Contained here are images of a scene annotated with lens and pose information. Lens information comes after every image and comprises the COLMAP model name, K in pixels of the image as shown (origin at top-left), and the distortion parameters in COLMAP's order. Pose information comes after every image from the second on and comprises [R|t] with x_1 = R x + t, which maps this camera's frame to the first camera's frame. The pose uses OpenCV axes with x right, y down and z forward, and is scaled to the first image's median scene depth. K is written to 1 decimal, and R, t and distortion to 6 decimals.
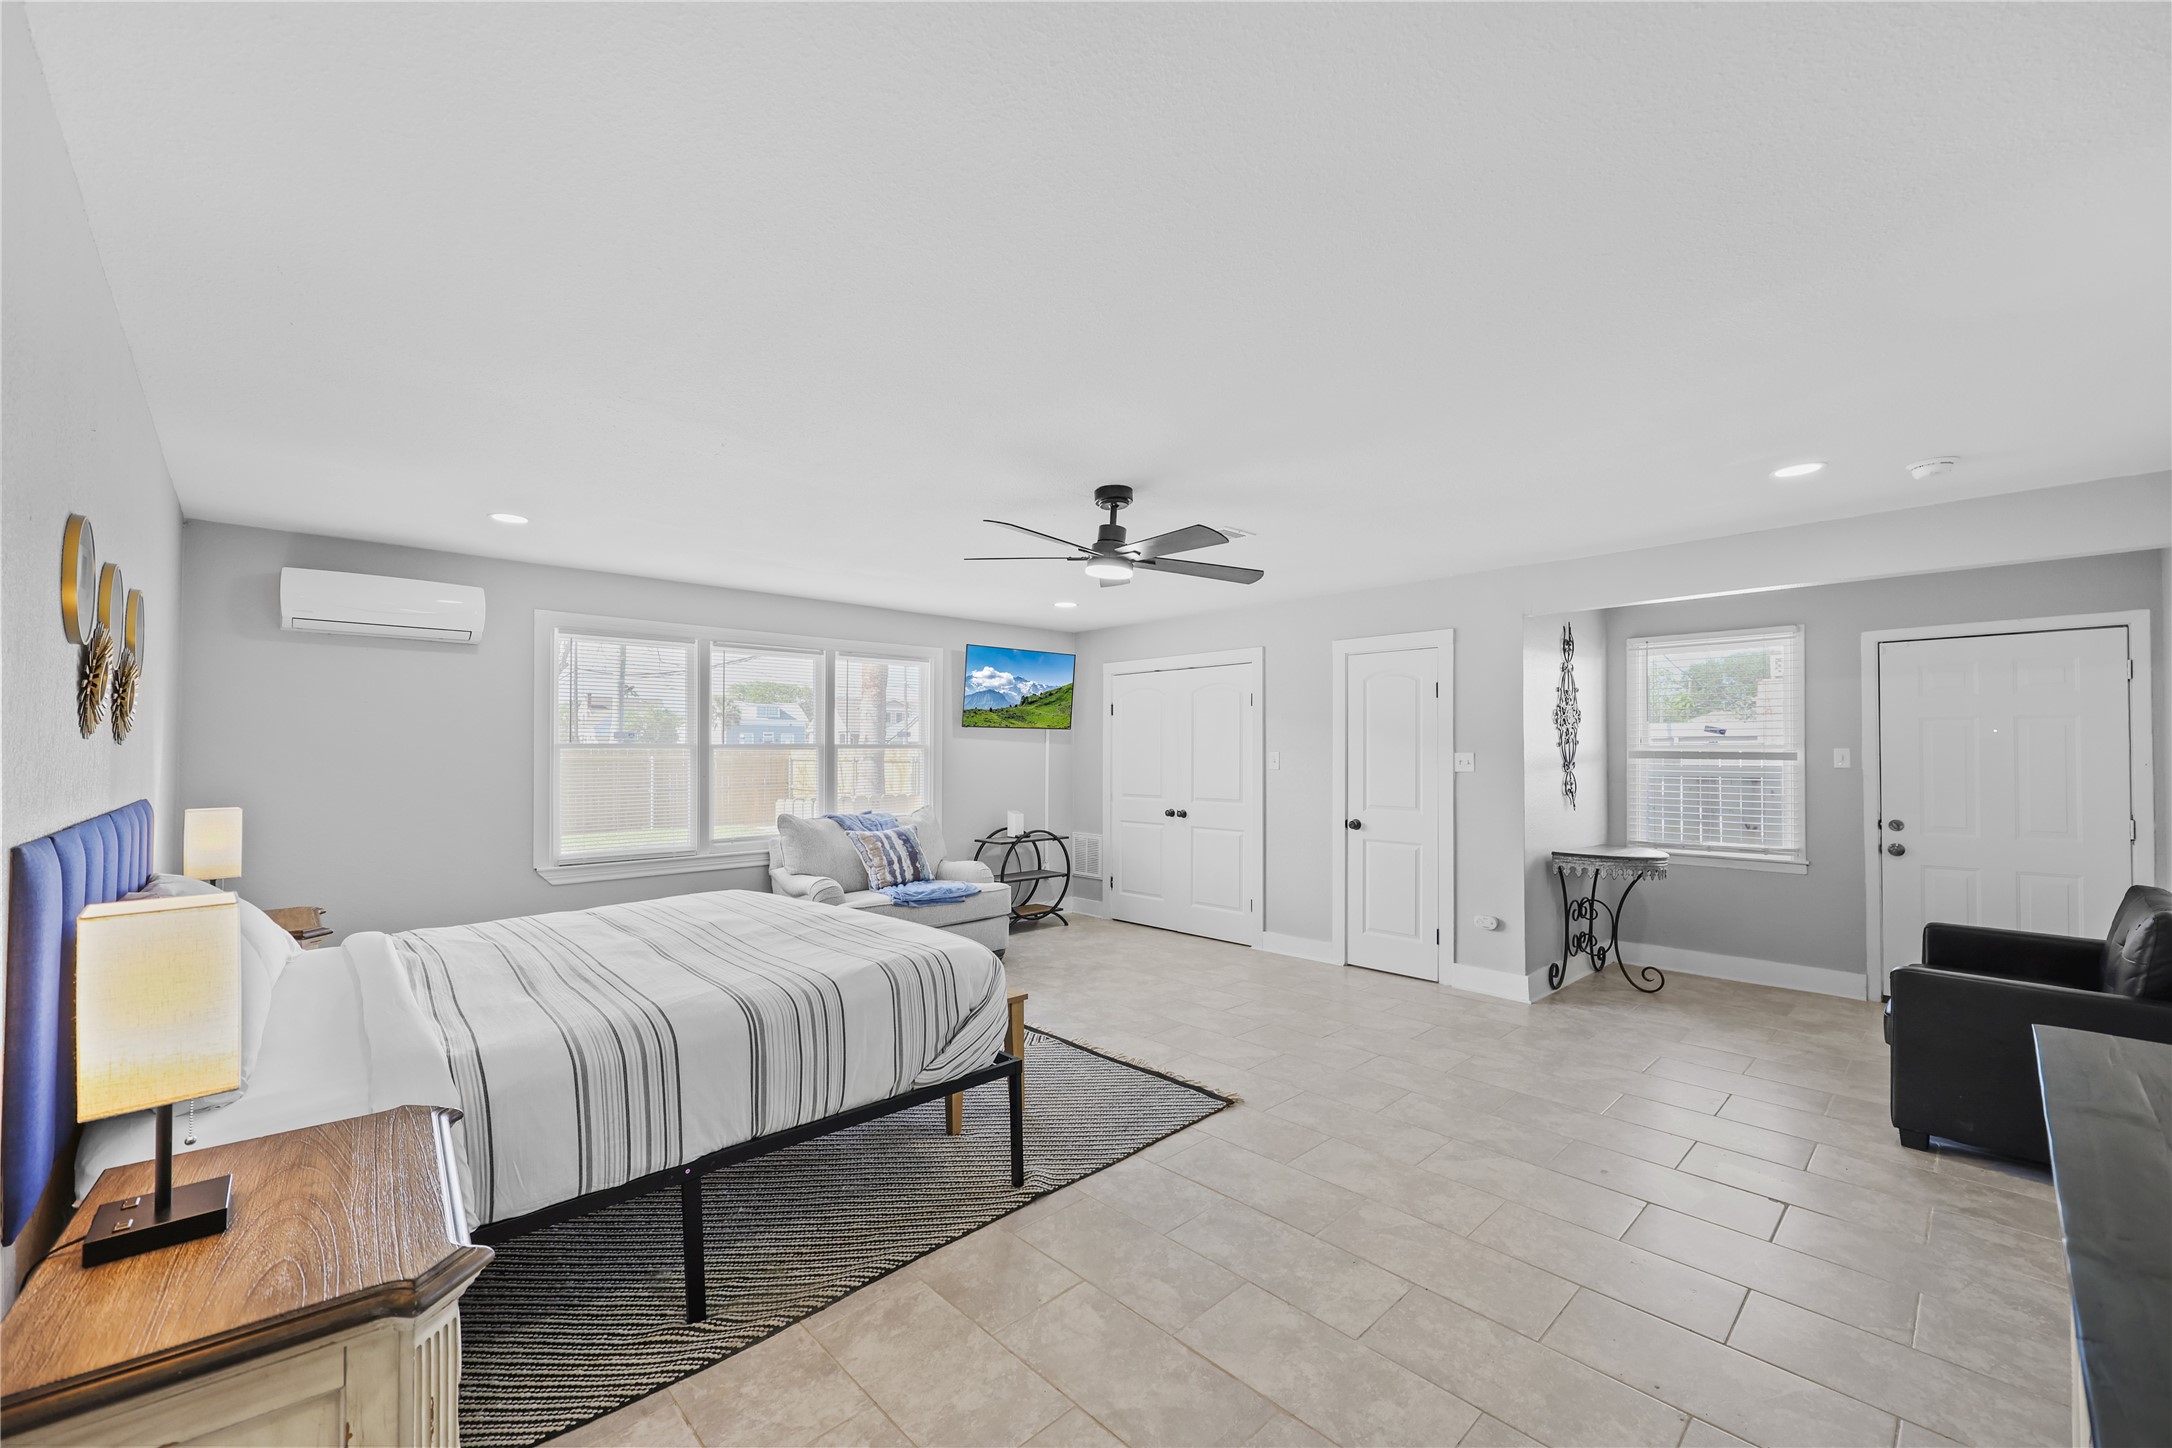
lens RADIAL K [[866.6, 0, 1085.7], [0, 866.6, 731.8], [0, 0, 1]] dist [-0.001112, 0.000102]
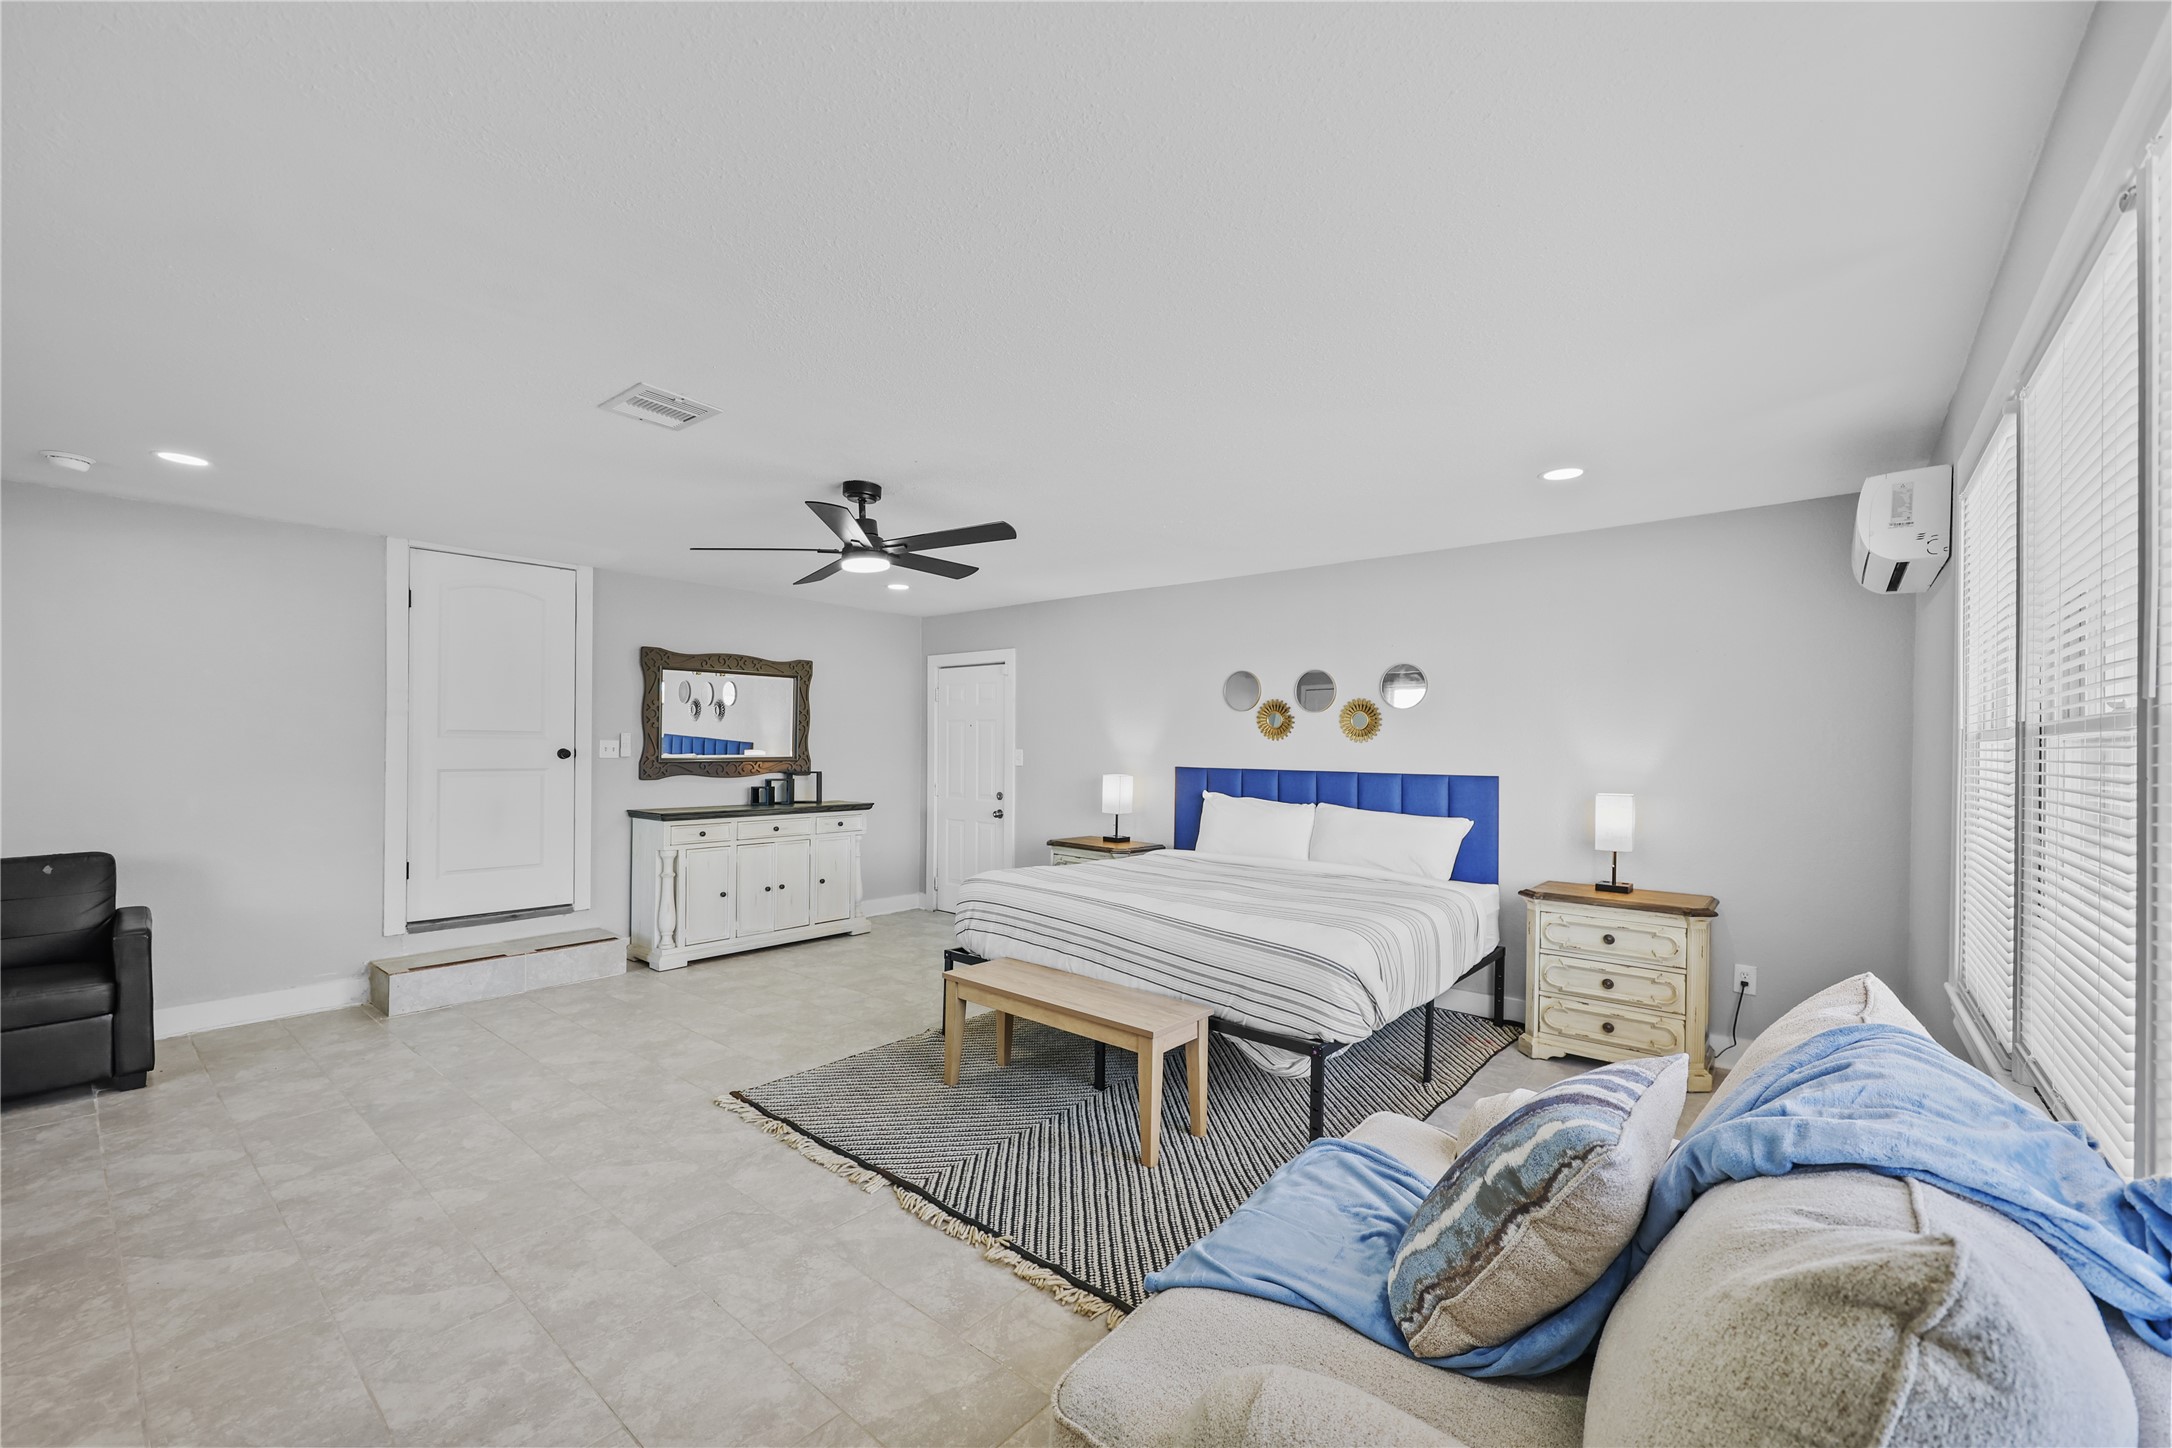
lens RADIAL K [[876.7, 0, 1088.5], [0, 876.7, 739.6], [0, 0, 1]] dist [-0.000361, 0.000119]
pose [[-0.994182, -0.013547, -0.106854, -0.080093], [-0.010800, 0.999597, -0.026239, 0.030753], [0.107166, -0.024932, -0.993928, 1.345602]]
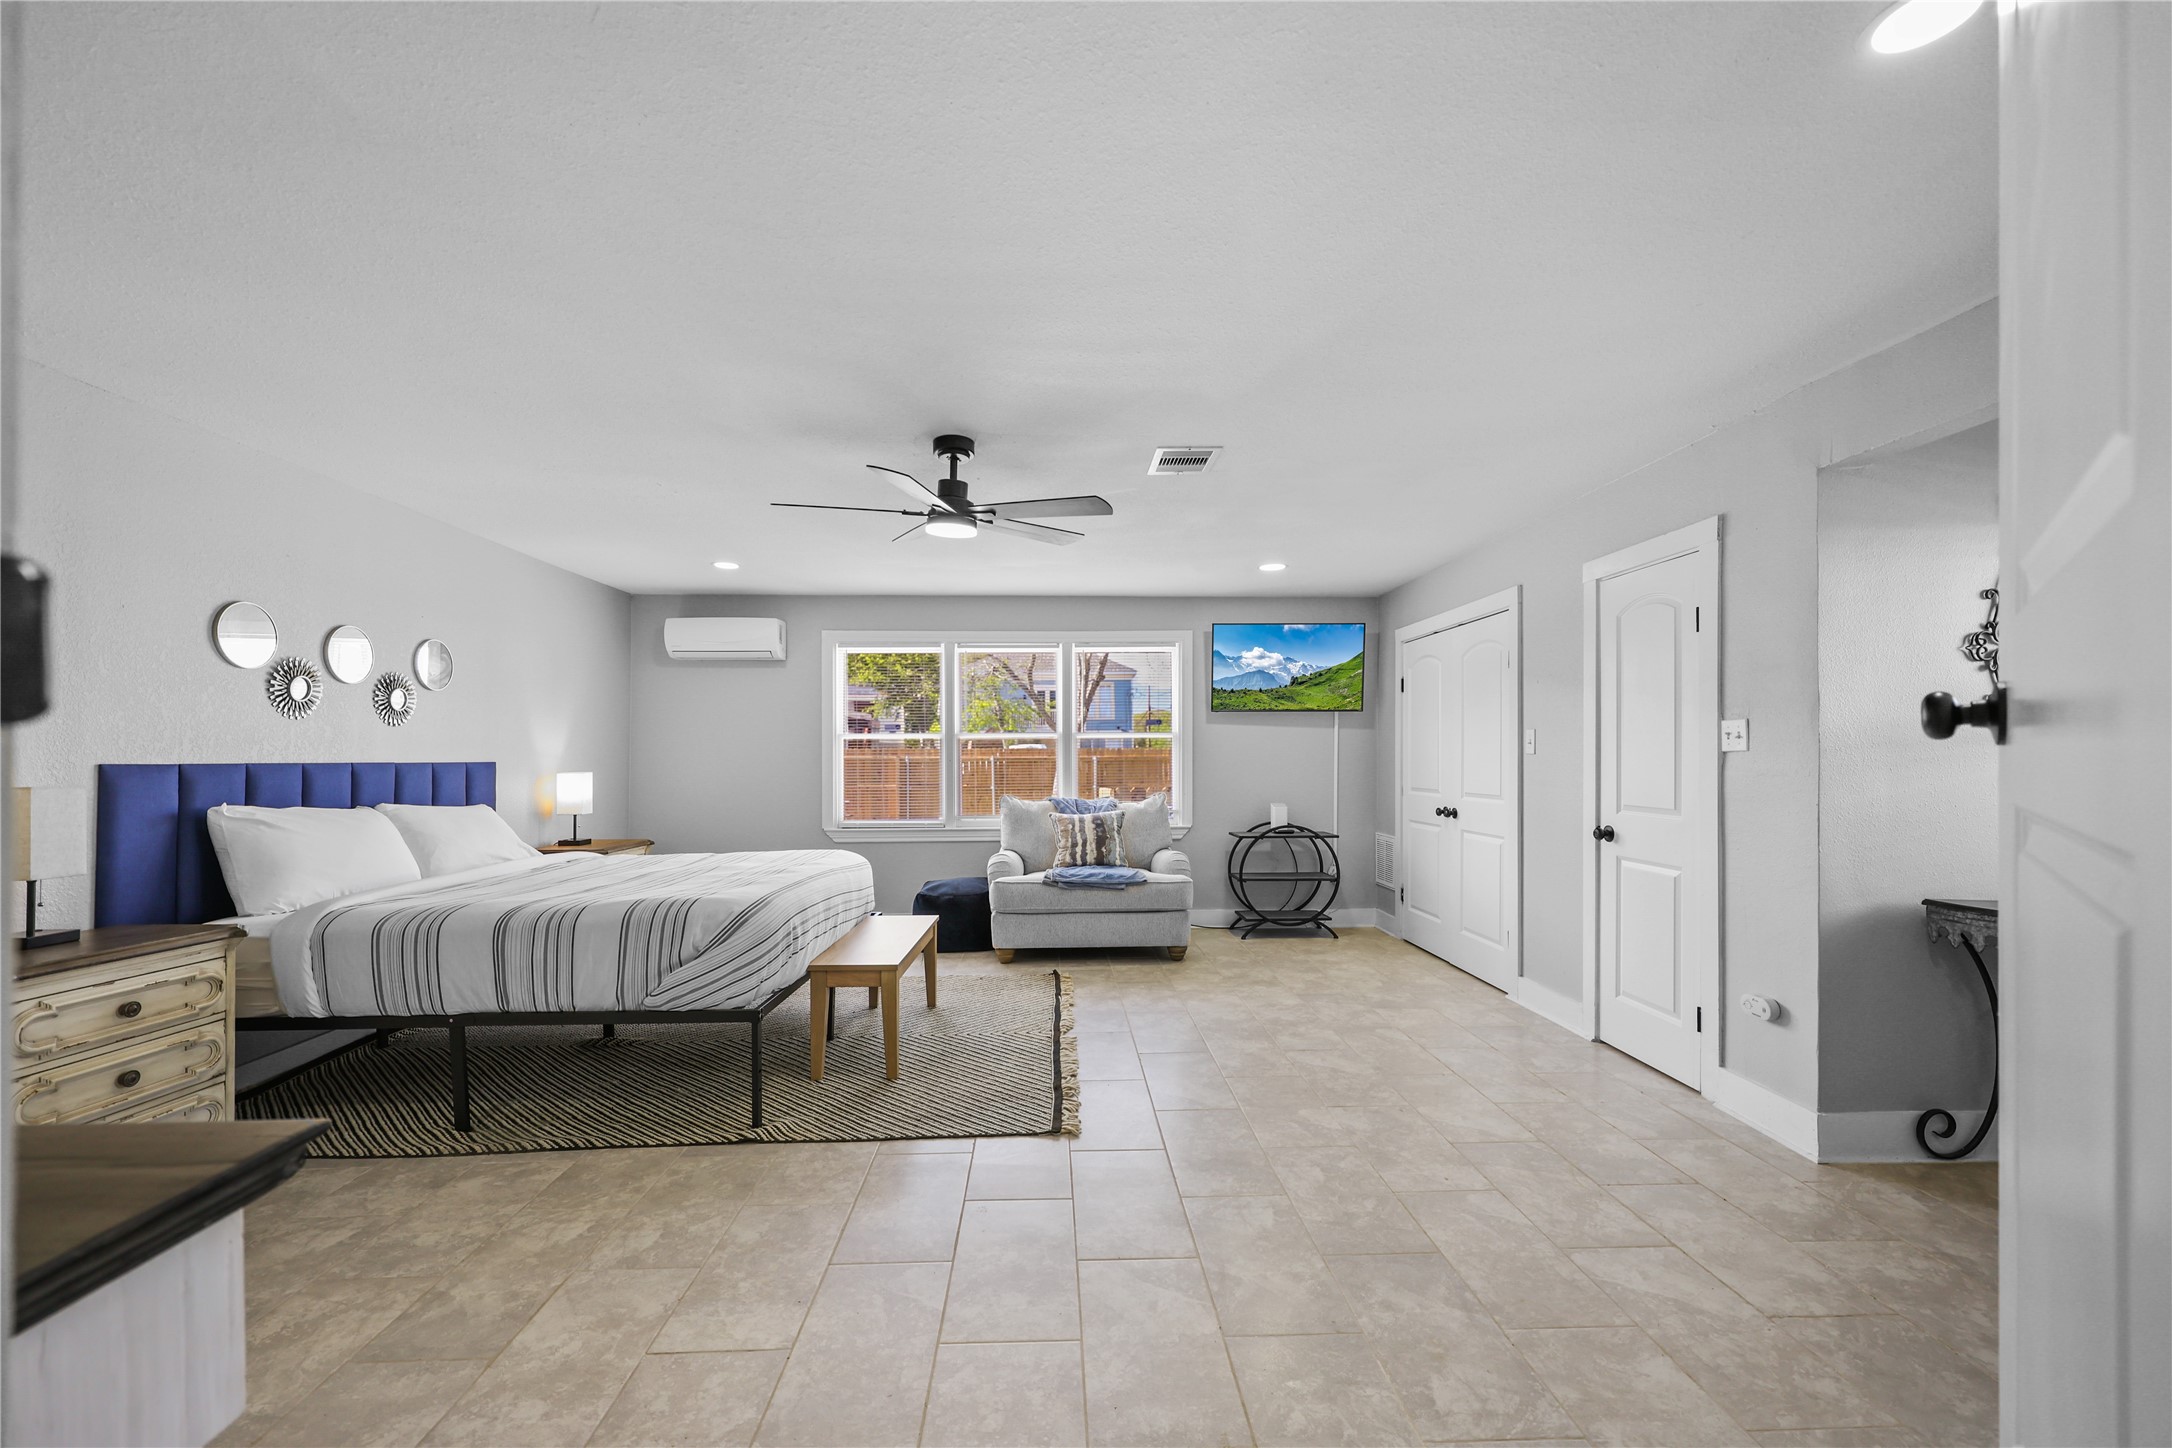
lens RADIAL K [[876.7, 0, 1088.5], [0, 876.7, 739.6], [0, 0, 1]] dist [-0.000361, 0.000119]
pose [[0.749375, -0.015503, -0.661965, 0.503840], [0.019147, 0.999815, -0.001740, 0.030765], [0.661869, -0.011370, 0.749533, 0.251330]]
